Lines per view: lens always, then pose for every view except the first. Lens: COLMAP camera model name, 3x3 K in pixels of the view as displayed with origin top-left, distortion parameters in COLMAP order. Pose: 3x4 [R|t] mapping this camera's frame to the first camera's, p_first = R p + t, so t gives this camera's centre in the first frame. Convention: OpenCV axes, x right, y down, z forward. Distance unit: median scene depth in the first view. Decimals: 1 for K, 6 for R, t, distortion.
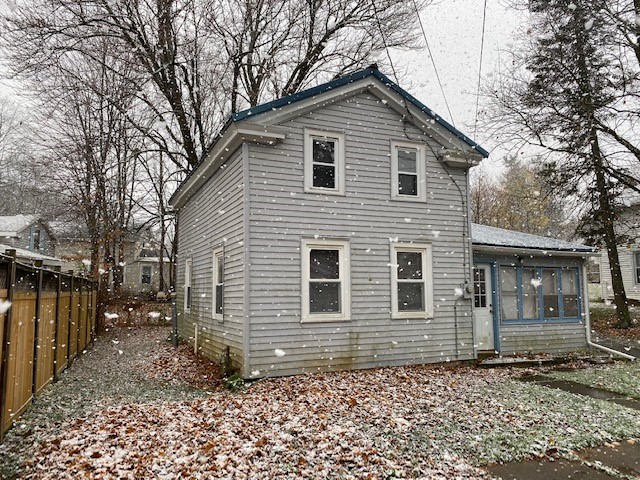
lens RADIAL K [[488.5, 0, 321.6], [0, 488.5, 234.6], [0, 0, 1]] dist [0.047637, -0.041622]
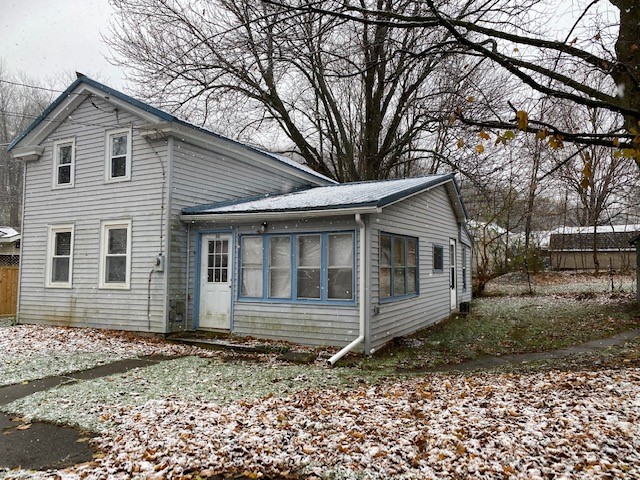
lens RADIAL K [[488.5, 0, 318.6], [0, 488.5, 242.0], [0, 0, 1]] dist [0.047637, -0.041622]
pose [[0.607643, -0.041569, -0.793122, 1.272645], [0.086064, 0.996195, 0.013724, 0.084684], [0.789534, -0.076598, 0.608908, 0.652104]]
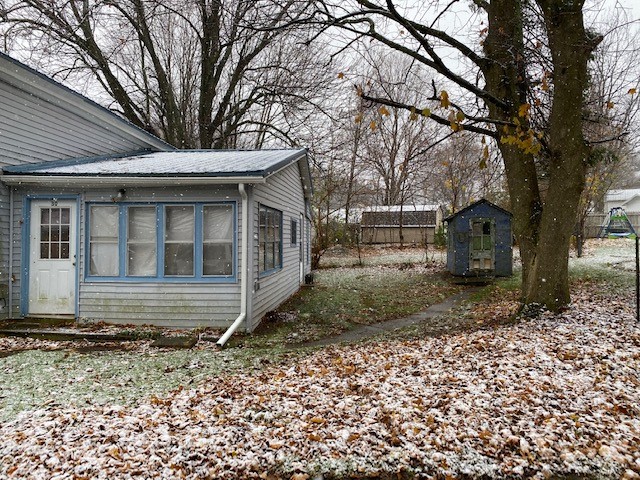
lens RADIAL K [[488.5, 0, 317.5], [0, 488.5, 239.9], [0, 0, 1]] dist [0.047637, -0.041622]
pose [[0.865019, -0.002368, -0.501733, 1.150557], [0.054830, 0.994446, 0.089837, 0.079621], [0.498734, -0.105221, 0.860345, 0.599968]]
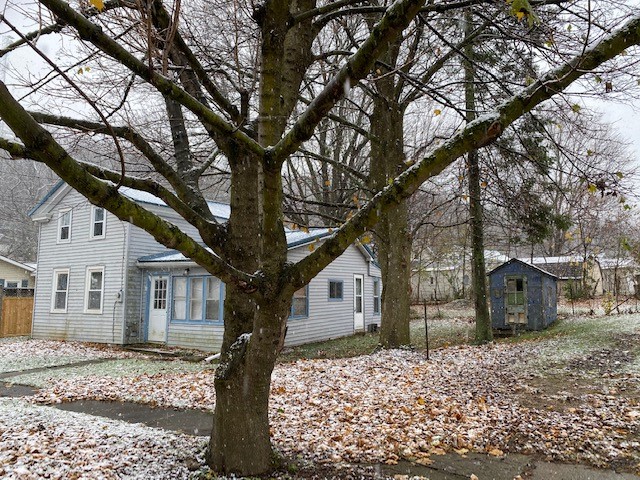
lens RADIAL K [[488.5, 0, 315.8], [0, 488.5, 239.4], [0, 0, 1]] dist [0.047637, -0.041622]
pose [[0.542946, -0.089837, -0.834948, 1.832162], [0.095281, 0.994431, -0.045038, 0.066851], [0.834345, -0.055102, 0.548482, 0.691994]]
